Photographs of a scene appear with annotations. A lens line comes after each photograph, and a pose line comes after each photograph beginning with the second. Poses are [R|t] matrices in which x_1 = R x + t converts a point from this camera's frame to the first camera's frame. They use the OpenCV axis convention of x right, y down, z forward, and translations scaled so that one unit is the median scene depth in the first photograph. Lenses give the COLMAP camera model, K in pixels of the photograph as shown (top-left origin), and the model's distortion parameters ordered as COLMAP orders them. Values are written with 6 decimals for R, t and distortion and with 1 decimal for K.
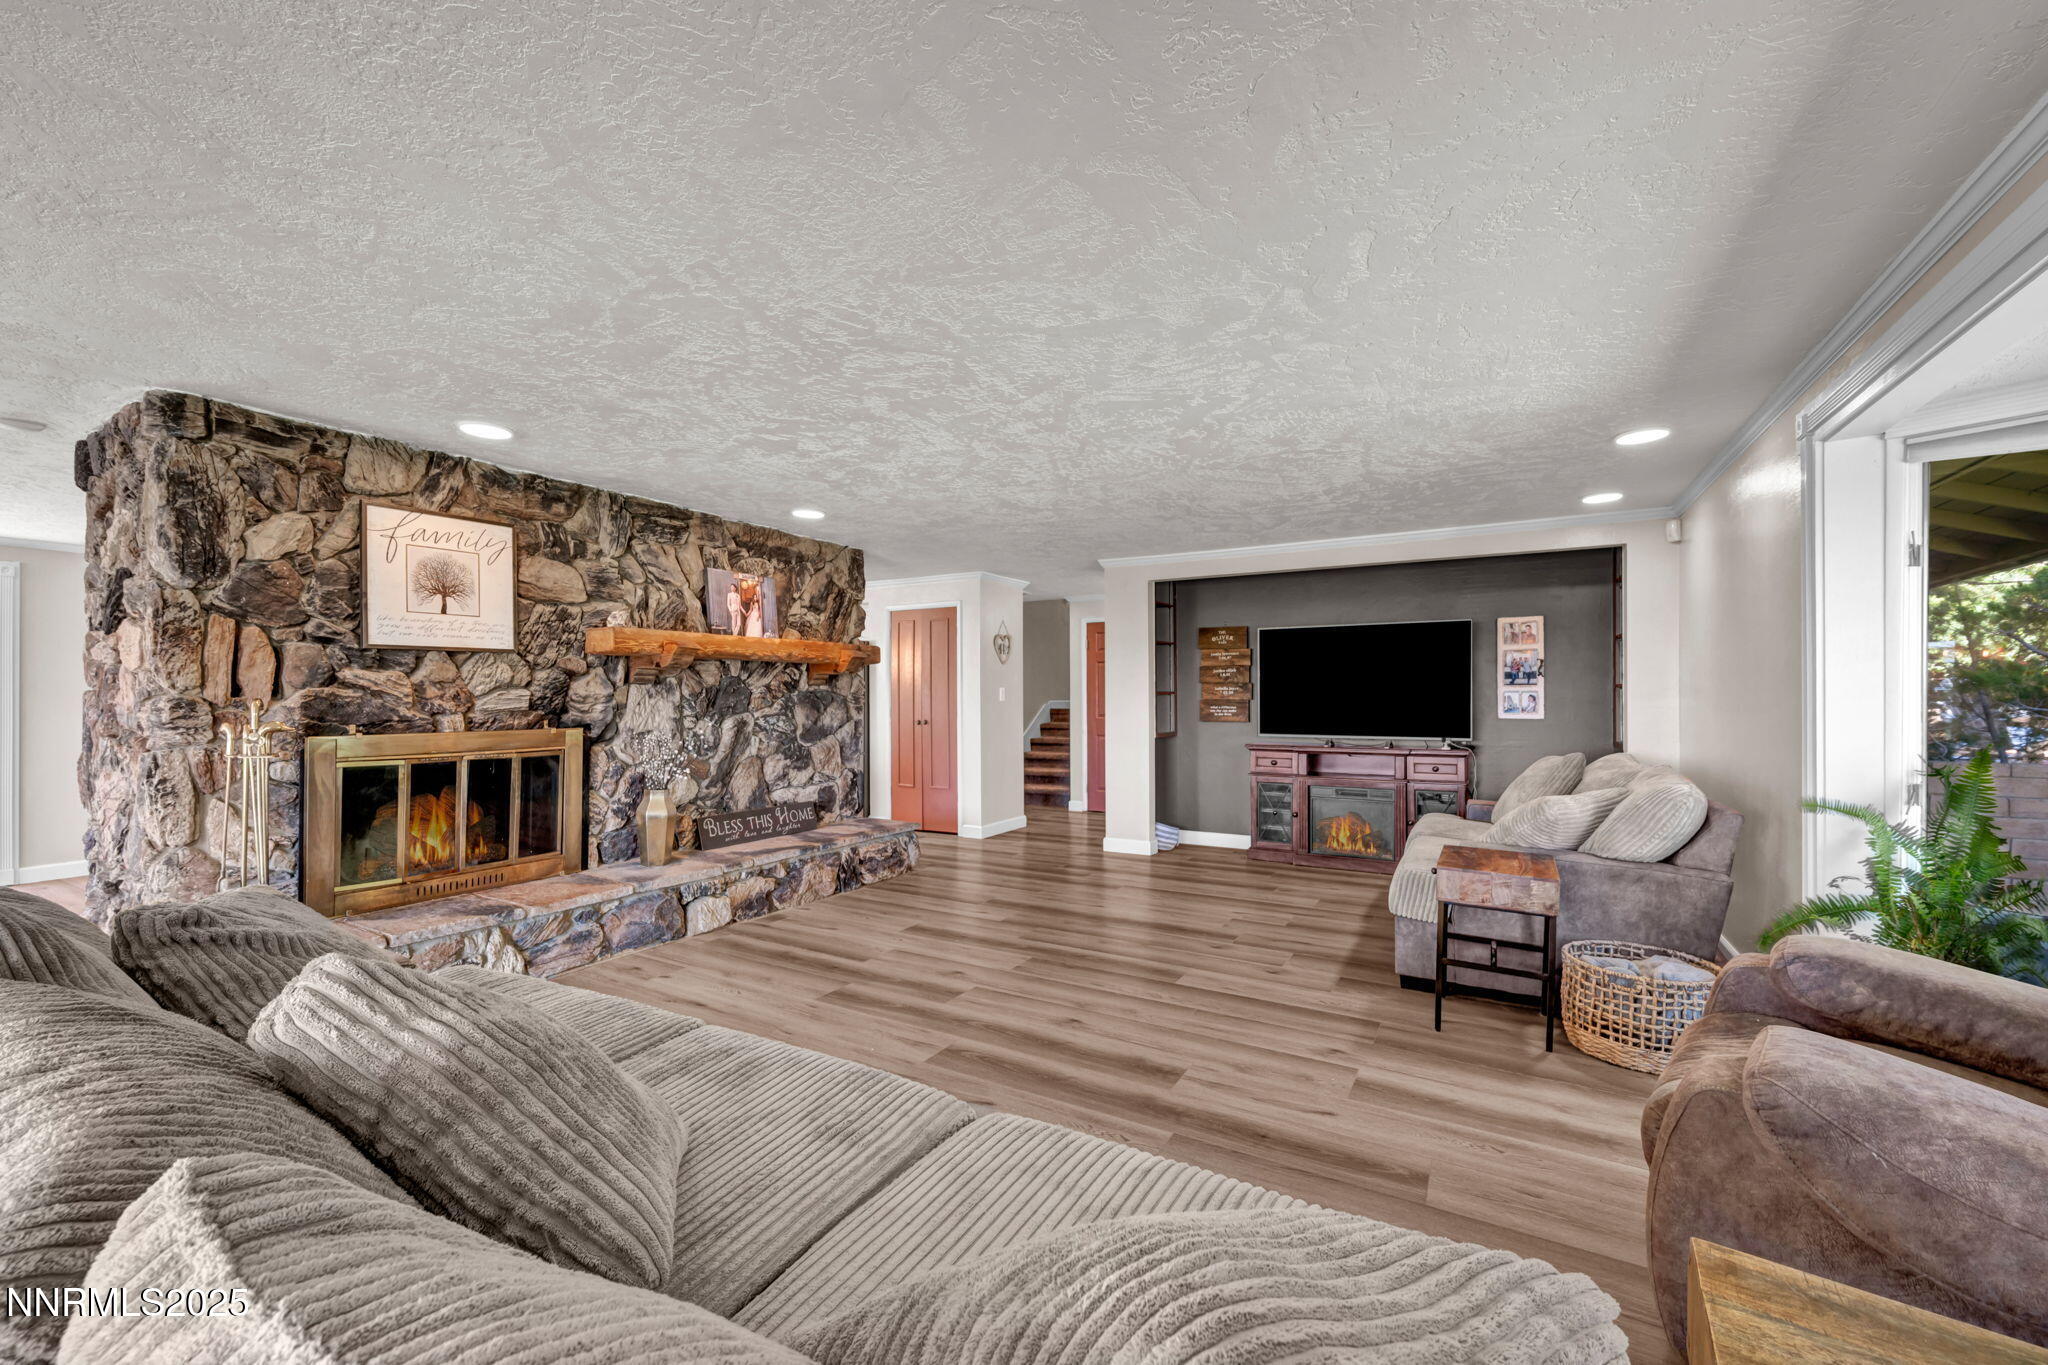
lens RADIAL K [[819.2, 0, 1024.5], [0, 819.2, 698.6], [0, 0, 1]] dist [-0.004094, 0.000038]
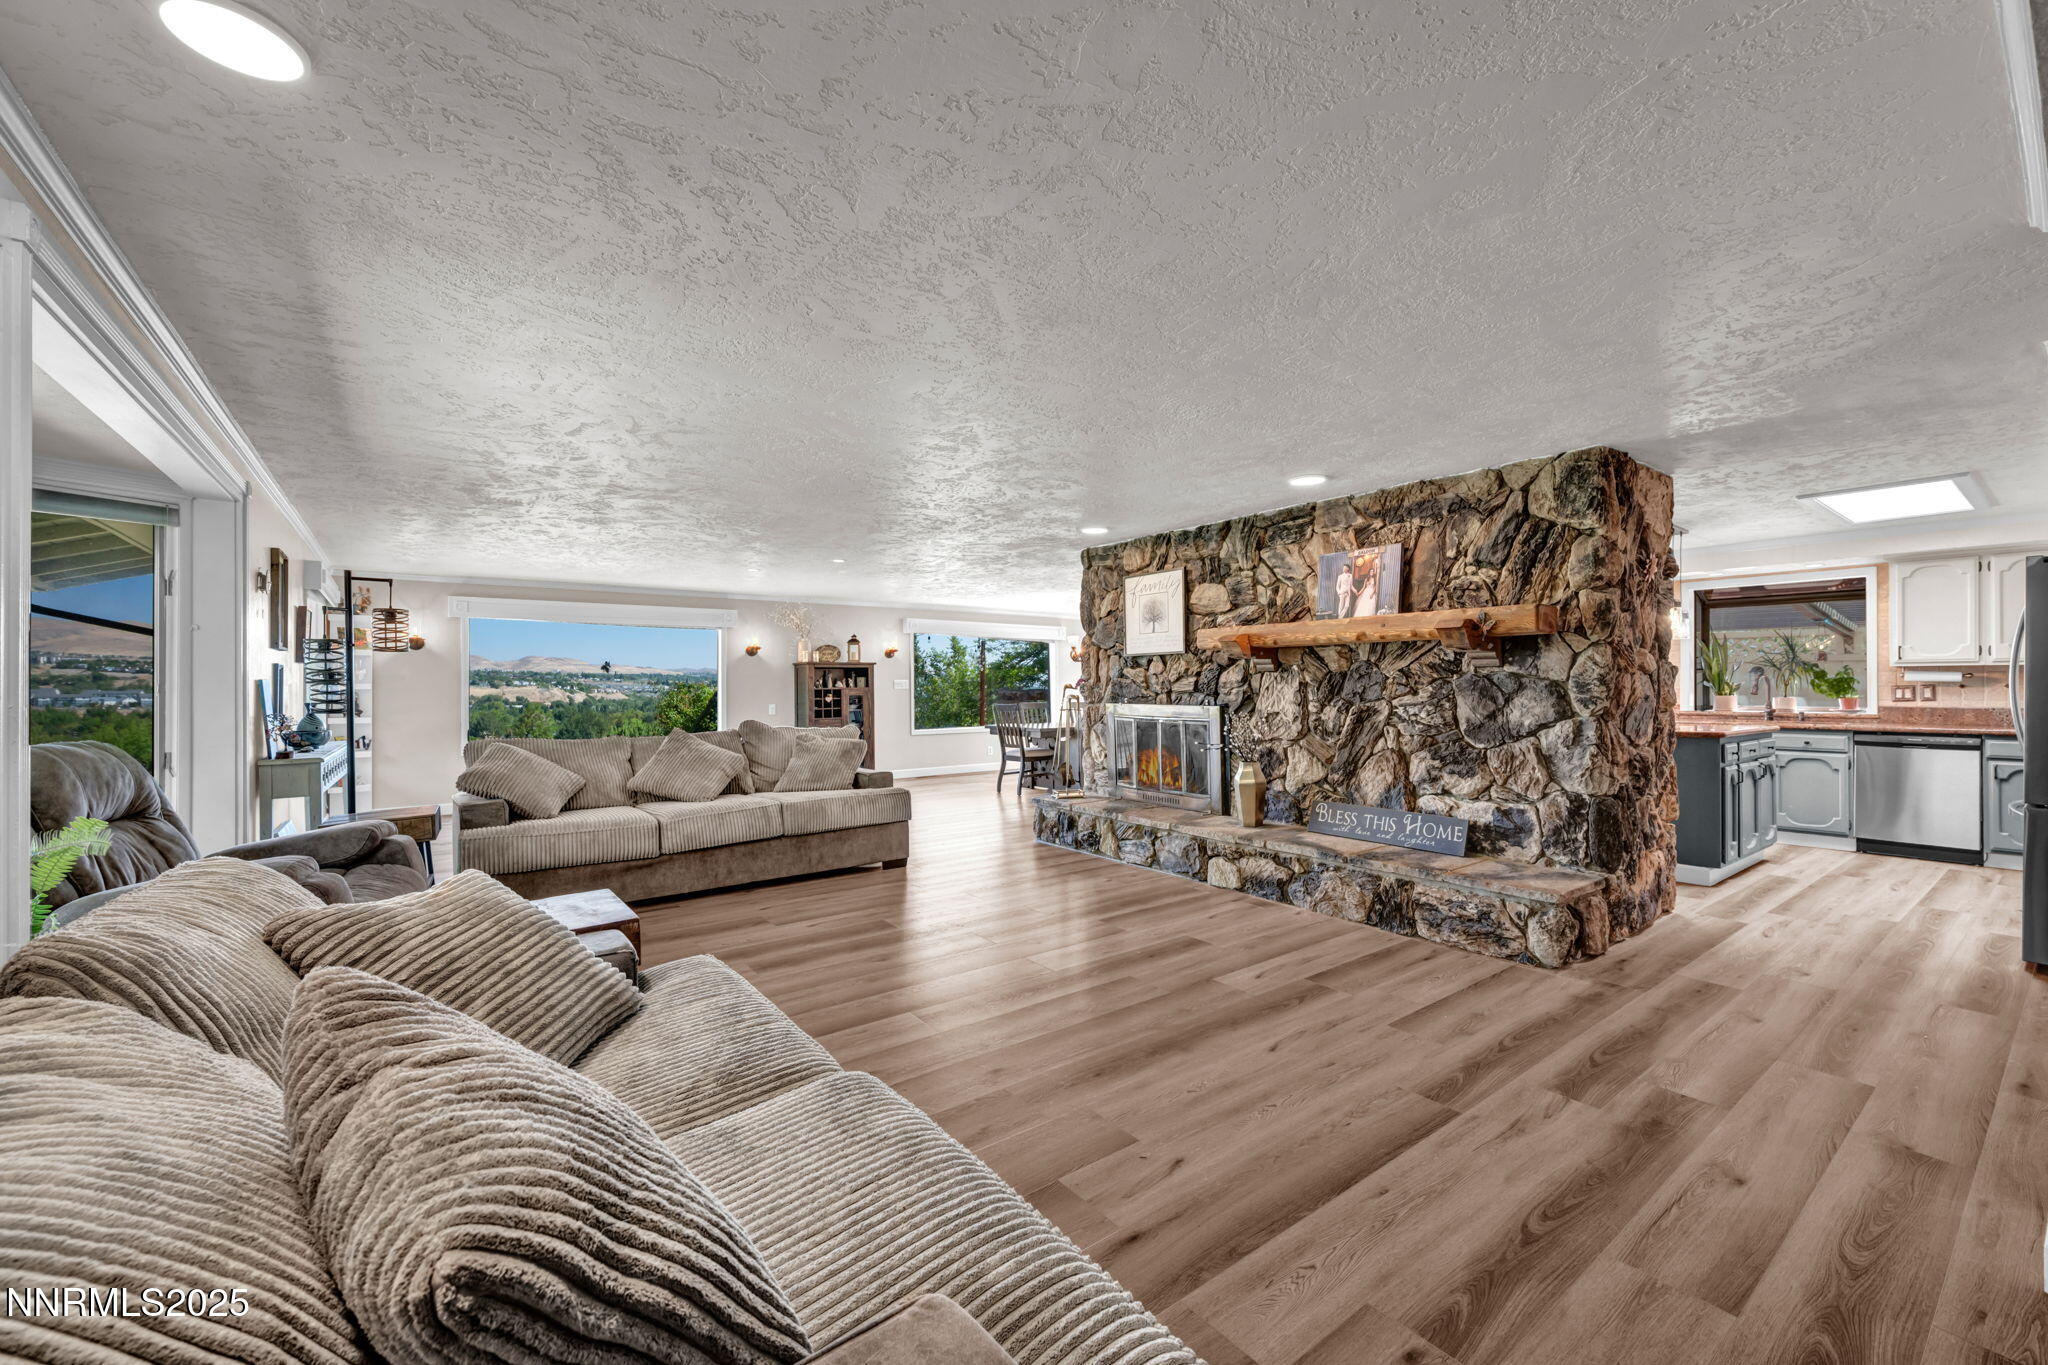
lens RADIAL K [[819.2, 0, 1073.8], [0, 819.2, 690.9], [0, 0, 1]] dist [-0.004094, 0.000038]
pose [[-0.365085, 0.009065, -0.930930, 0.669058], [-0.001313, 0.999947, 0.010252, -0.001969], [0.930973, 0.004965, -0.365053, 1.084949]]
